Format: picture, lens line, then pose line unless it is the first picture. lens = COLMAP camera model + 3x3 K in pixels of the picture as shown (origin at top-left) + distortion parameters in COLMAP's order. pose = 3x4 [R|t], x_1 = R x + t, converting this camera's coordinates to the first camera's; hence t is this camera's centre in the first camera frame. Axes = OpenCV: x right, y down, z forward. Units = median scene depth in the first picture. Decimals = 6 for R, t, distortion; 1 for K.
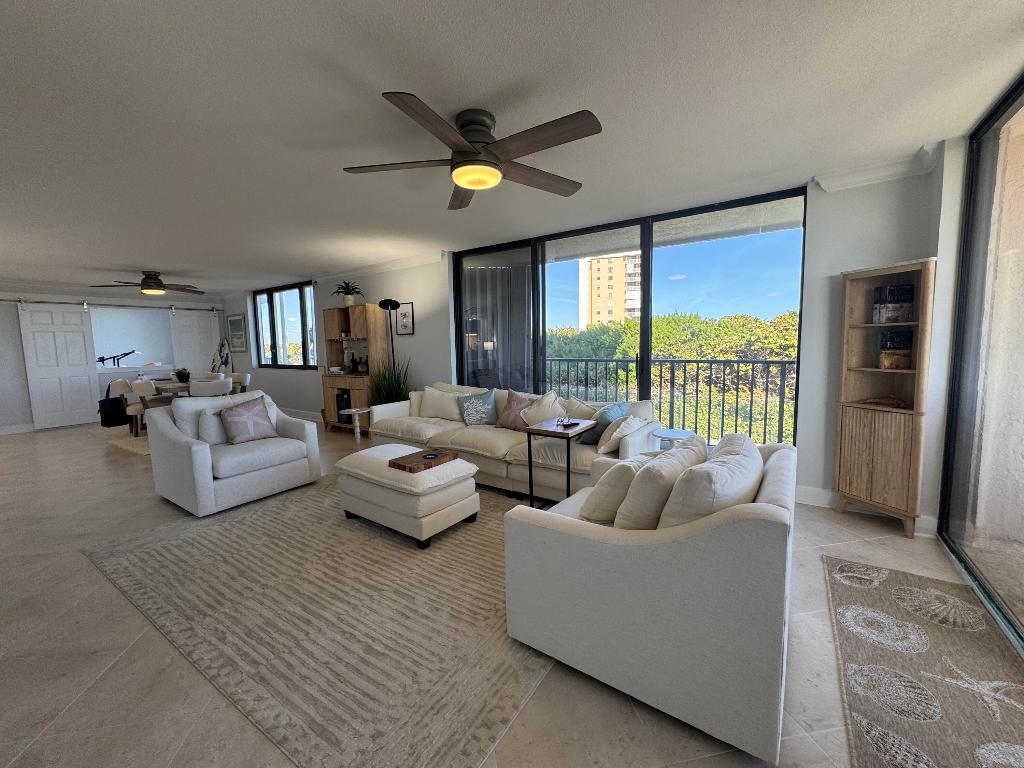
lens RADIAL K [[408.0, 0, 512.7], [0, 408.0, 382.3], [0, 0, 1]] dist [-0.001695, -0.000212]
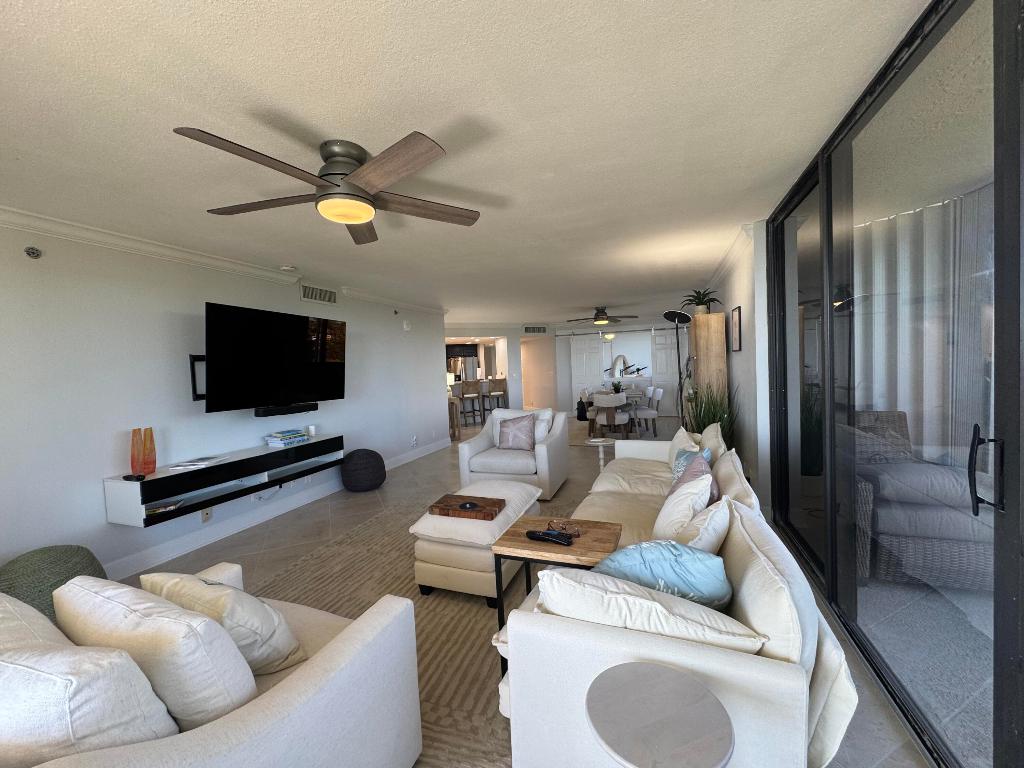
lens RADIAL K [[408.0, 0, 511.7], [0, 408.0, 383.7], [0, 0, 1]] dist [-0.001695, -0.000212]
pose [[0.239062, 0.052365, -0.969591, 0.448907], [-0.058127, 0.997526, 0.039541, -0.084439], [0.969263, 0.046907, 0.241514, 0.567736]]
